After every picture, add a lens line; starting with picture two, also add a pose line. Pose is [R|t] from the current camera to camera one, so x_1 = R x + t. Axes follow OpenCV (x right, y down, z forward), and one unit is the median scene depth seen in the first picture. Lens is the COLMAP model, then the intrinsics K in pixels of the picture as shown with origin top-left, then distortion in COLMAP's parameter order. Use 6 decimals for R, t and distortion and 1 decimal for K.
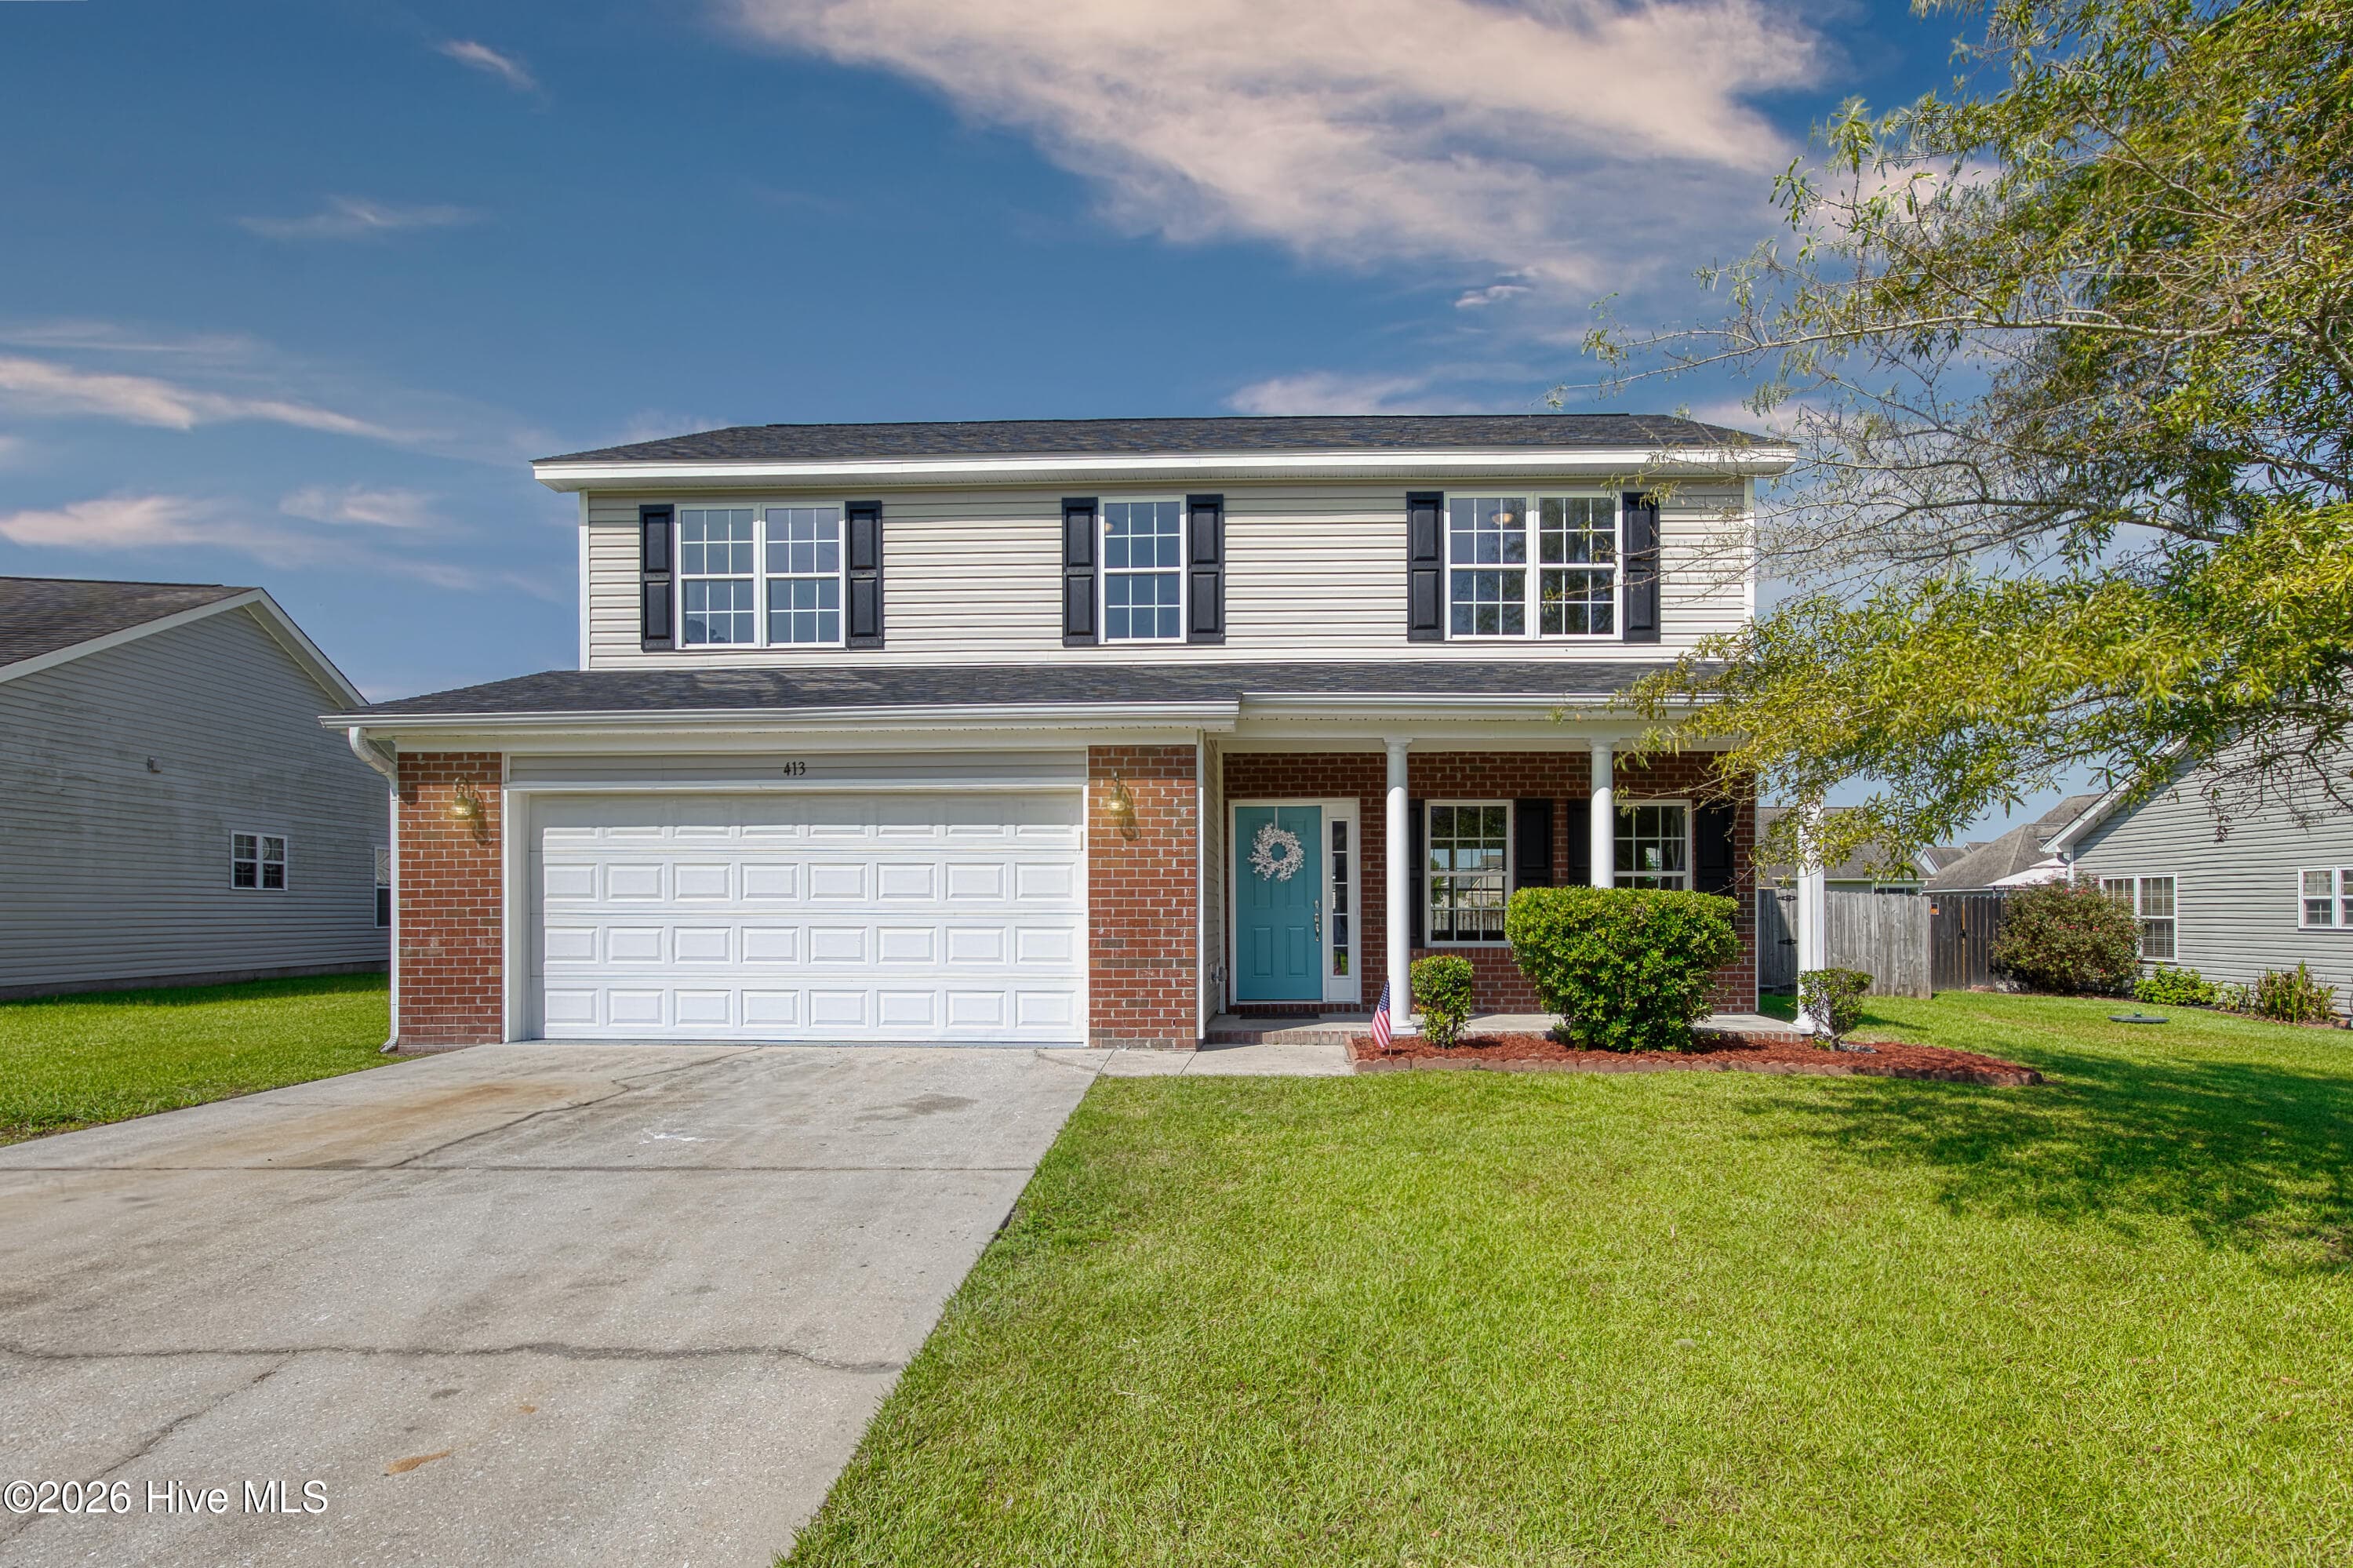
lens RADIAL K [[1309.0, 0, 1246.9], [0, 1309.0, 896.9], [0, 0, 1]] dist [-0.000184, -0.000136]
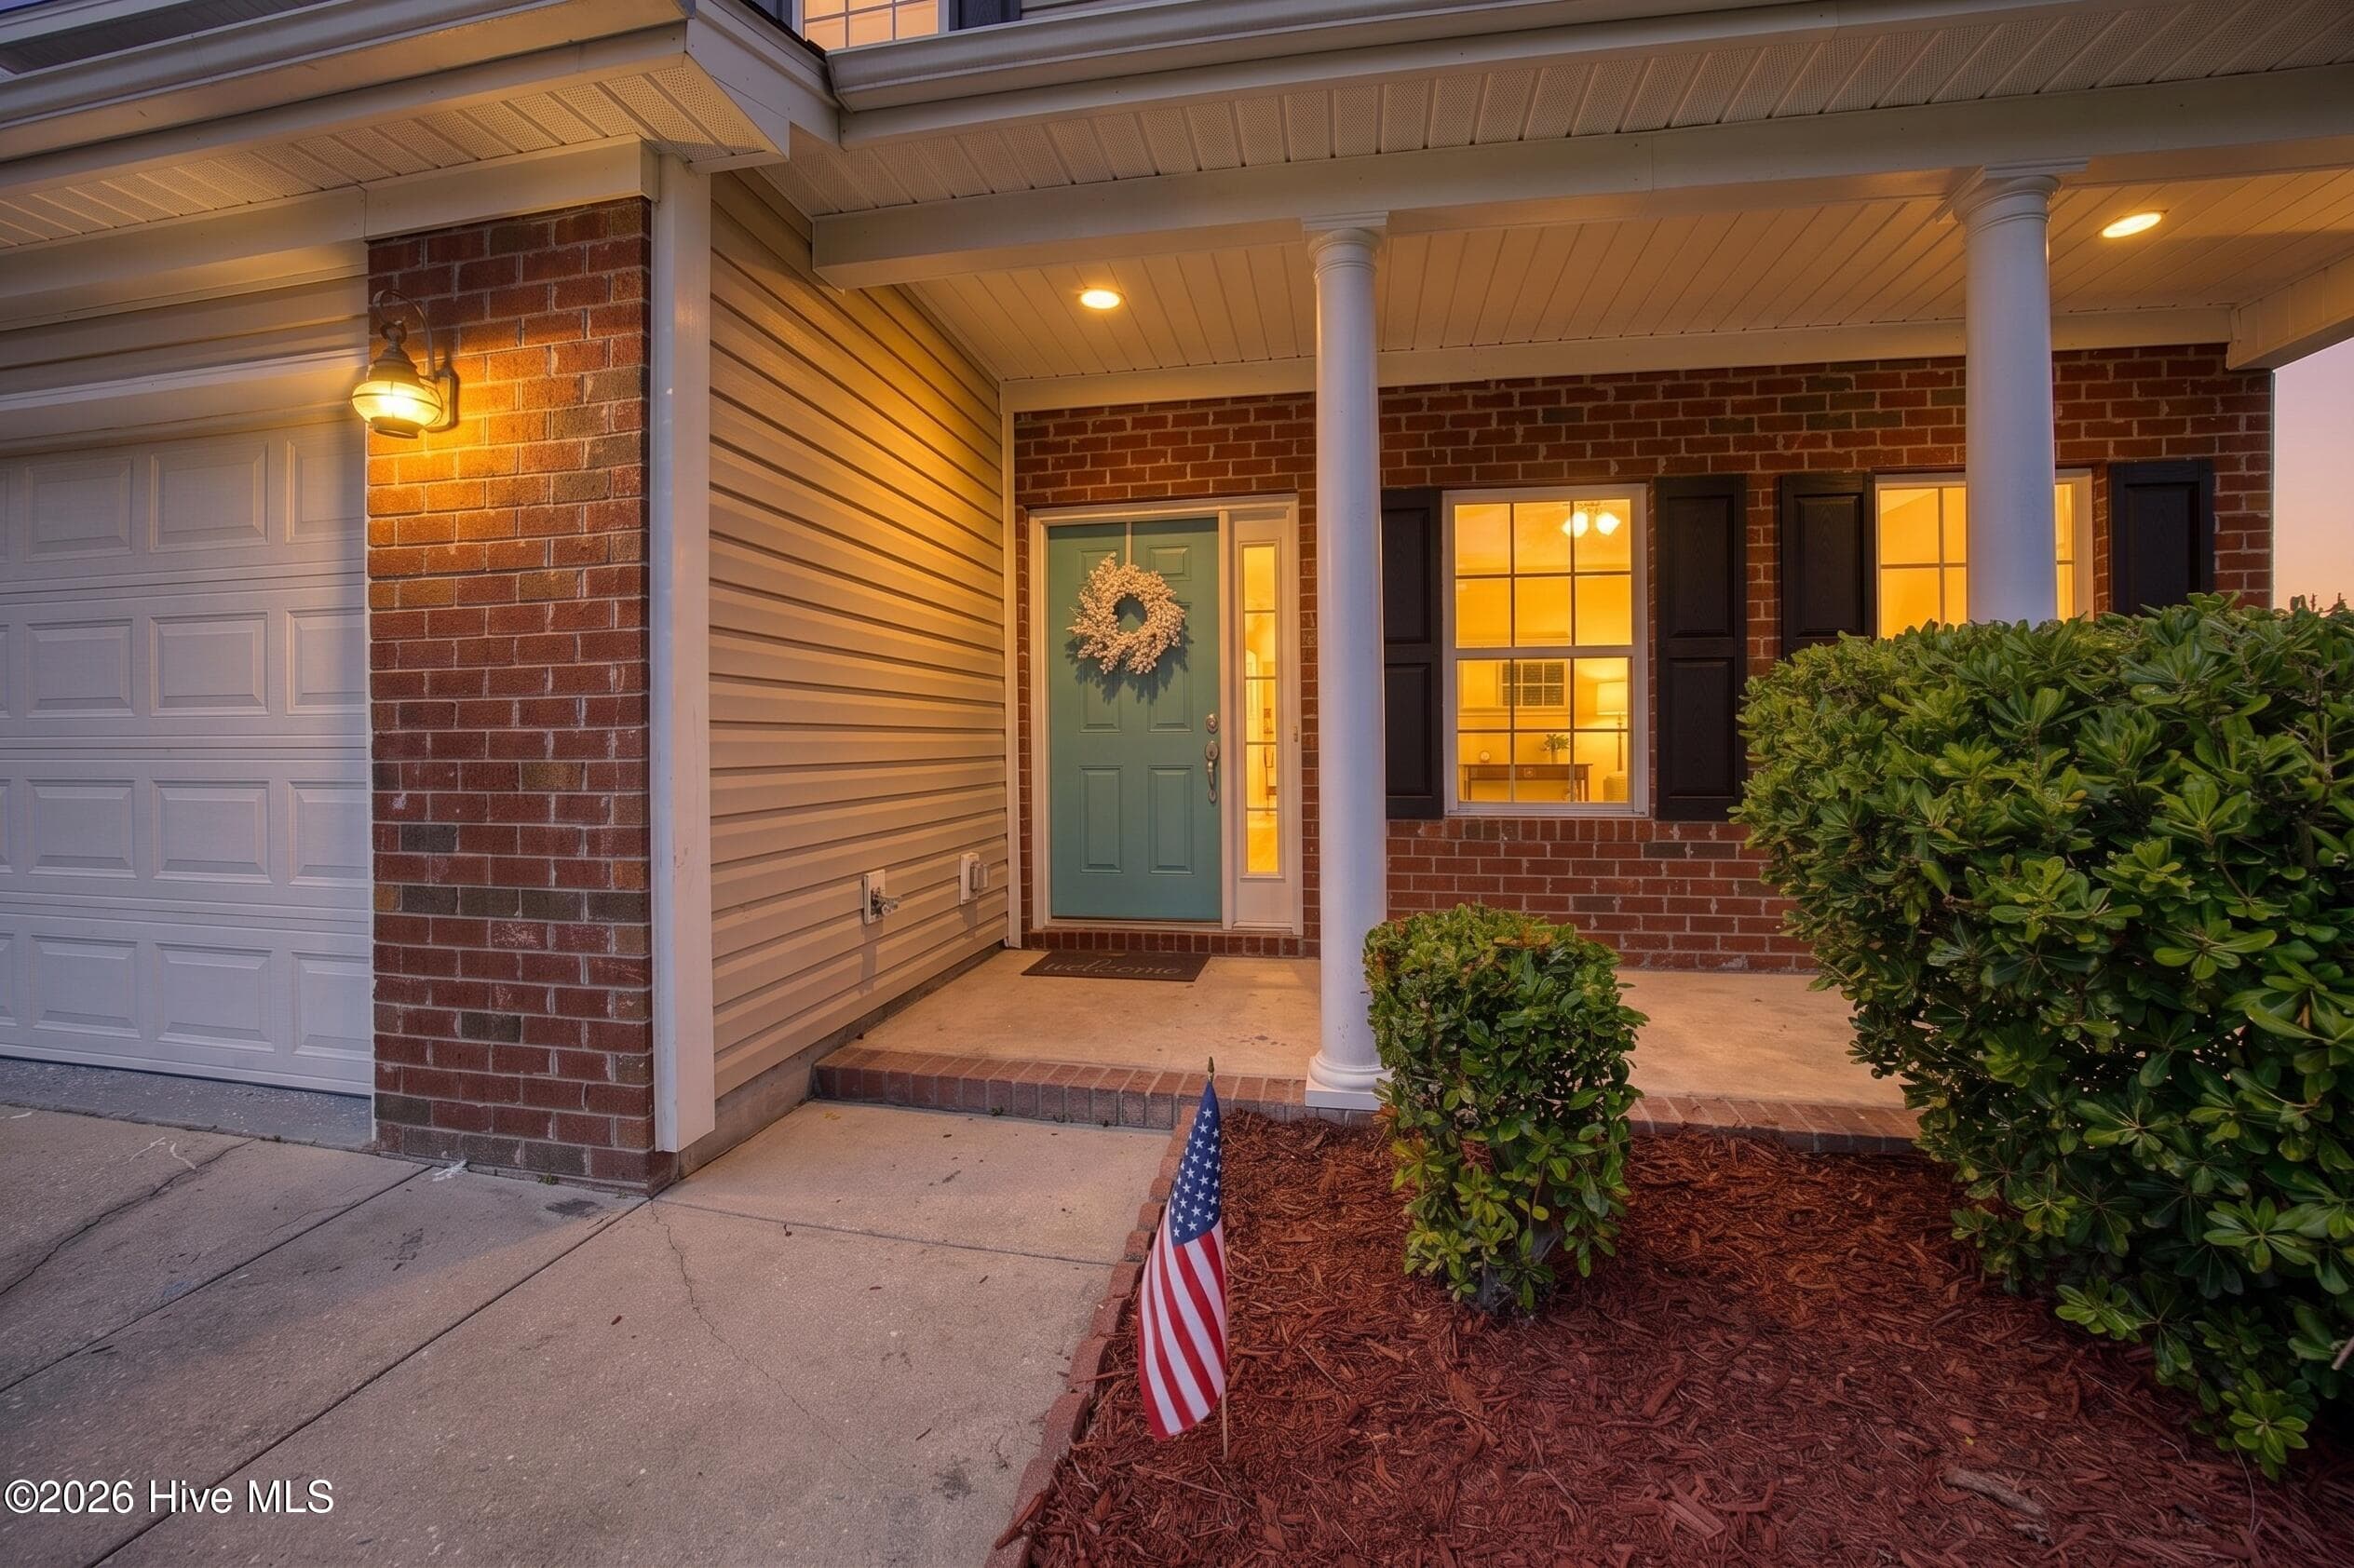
lens RADIAL K [[940.7, 0, 1166.2], [0, 940.7, 733.8], [0, 0, 1]] dist [-0.018693, -0.000043]
pose [[0.984687, -0.004891, -0.174262, 0.116377], [0.006333, 0.999950, 0.007721, 0.008756], [0.174216, -0.008706, 0.984669, 0.787835]]
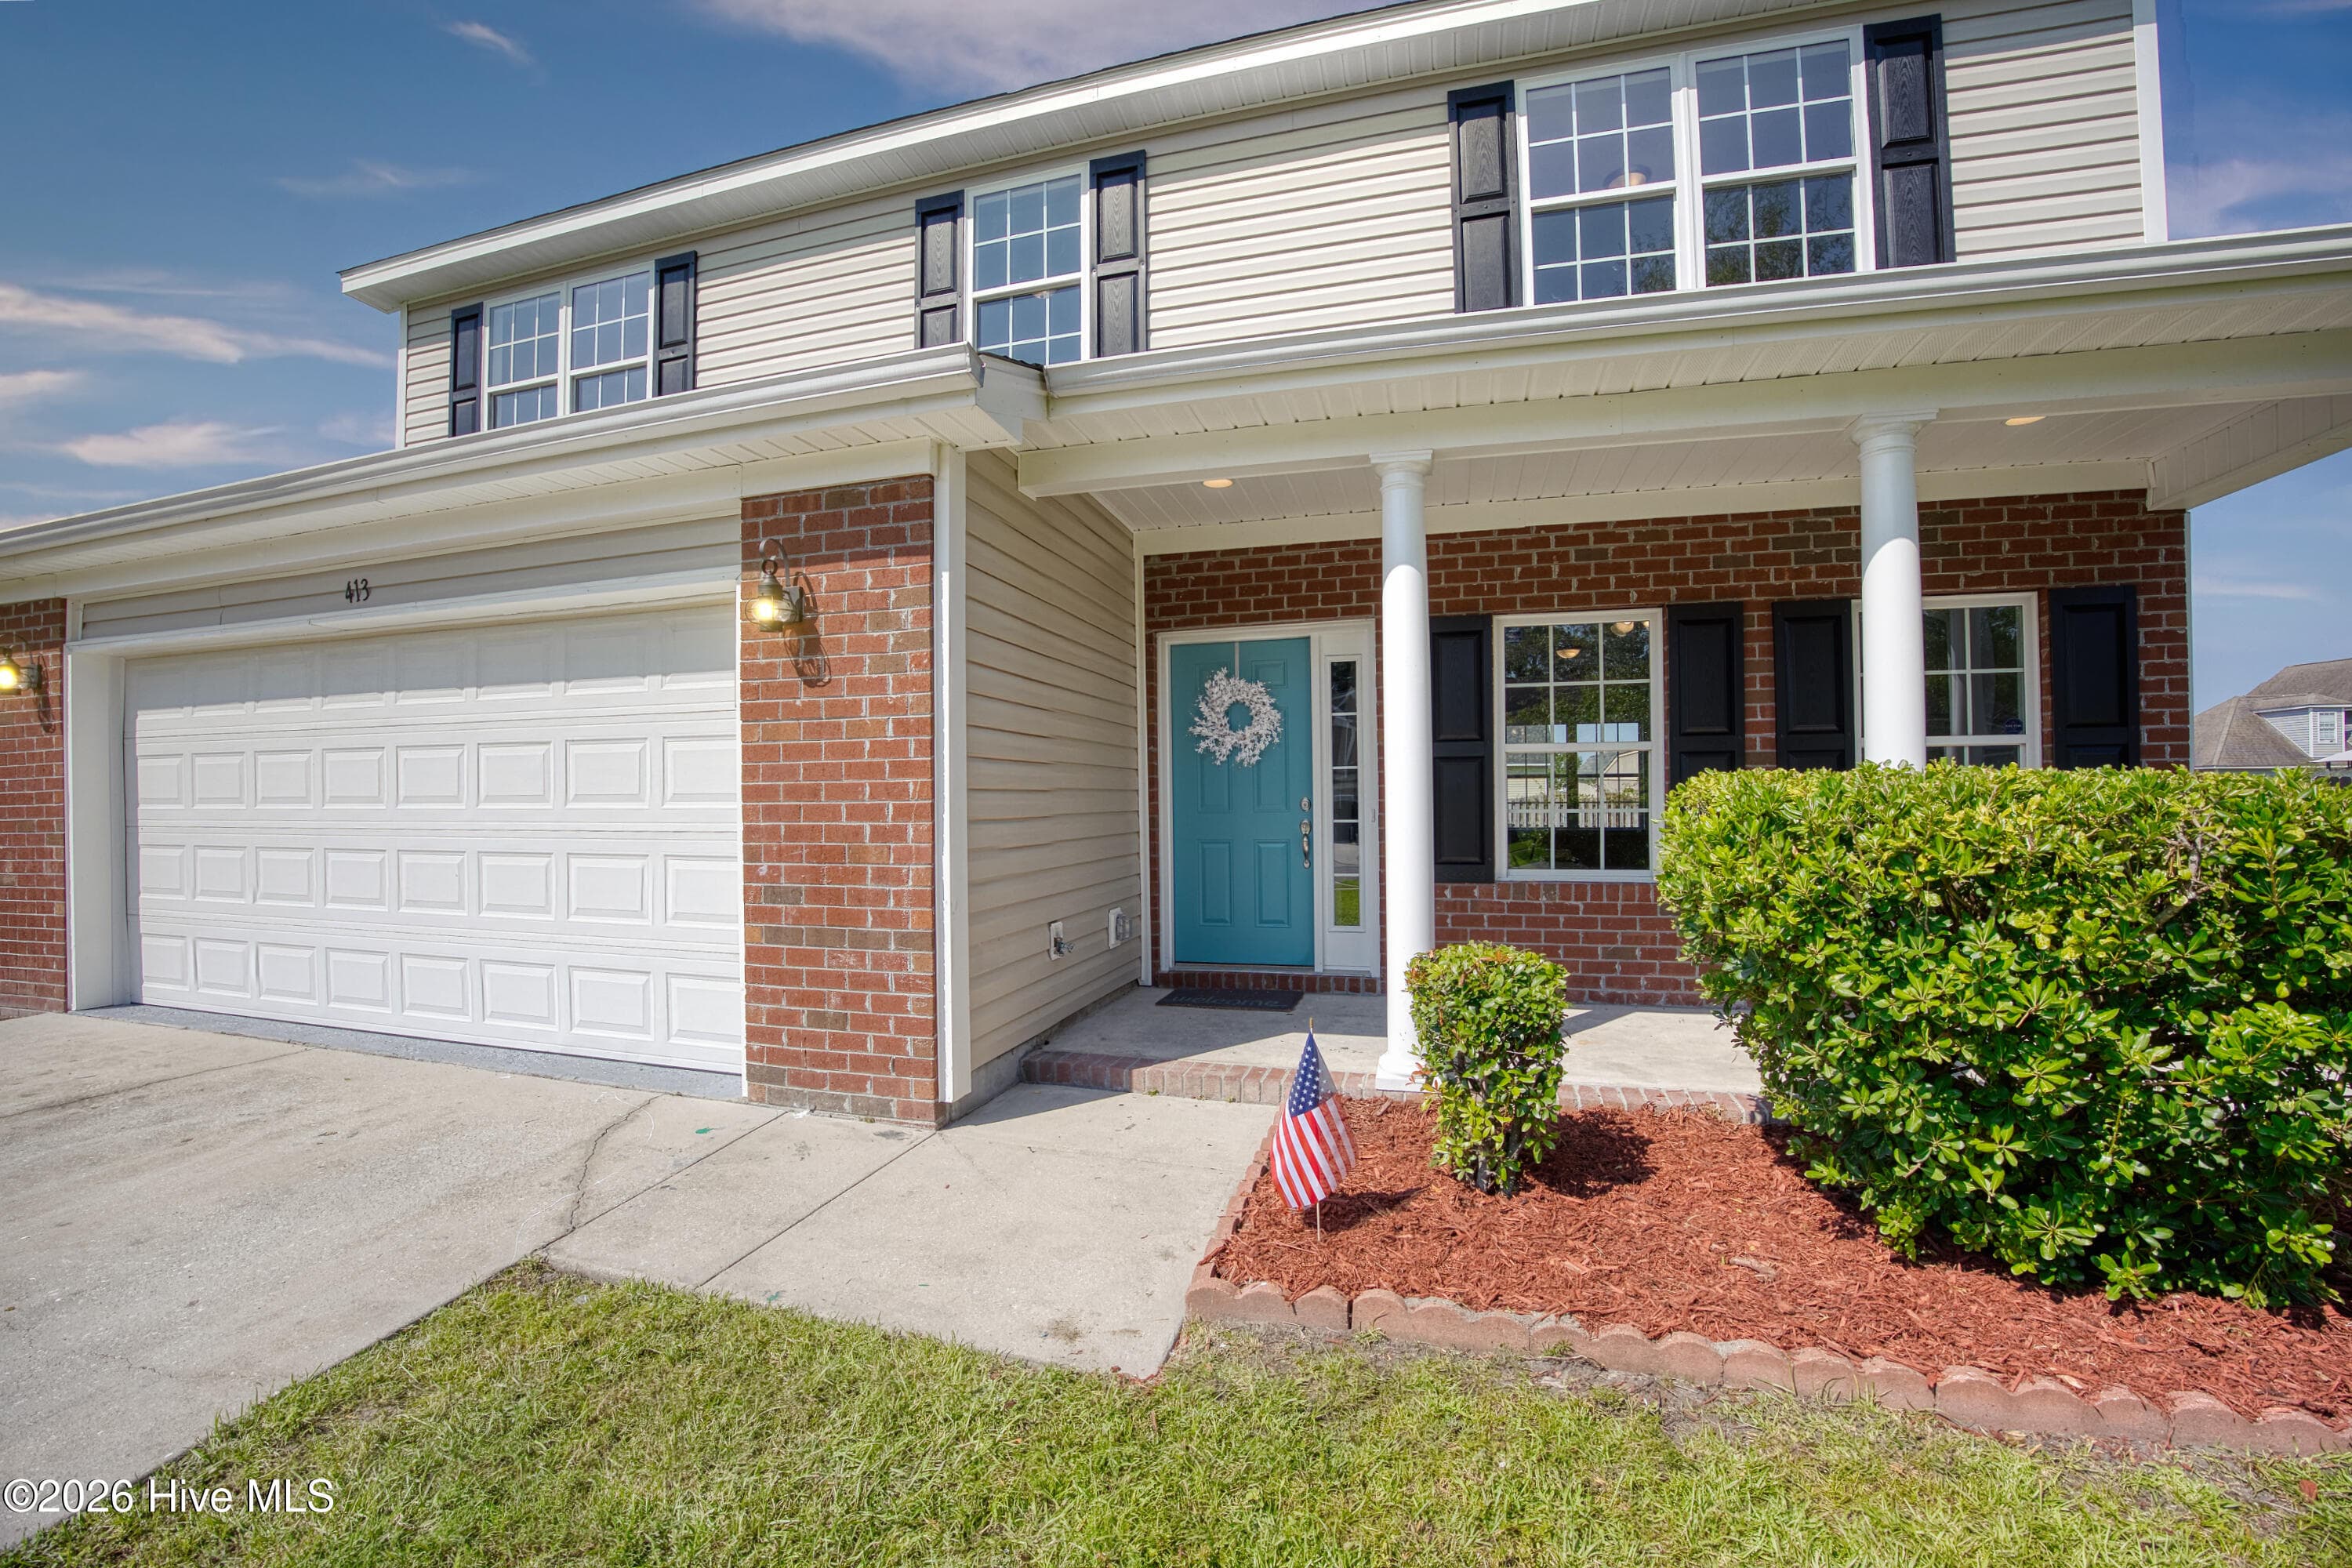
lens RADIAL K [[972.3, 0, 1176.0], [0, 972.3, 784.0], [0, 0, 1]] dist [-0.041217, 0.000263]
pose [[0.967710, -0.010324, -0.251856, 0.128851], [0.010376, 0.999946, -0.001118, -0.004007], [0.251854, -0.001532, 0.967764, 0.672652]]
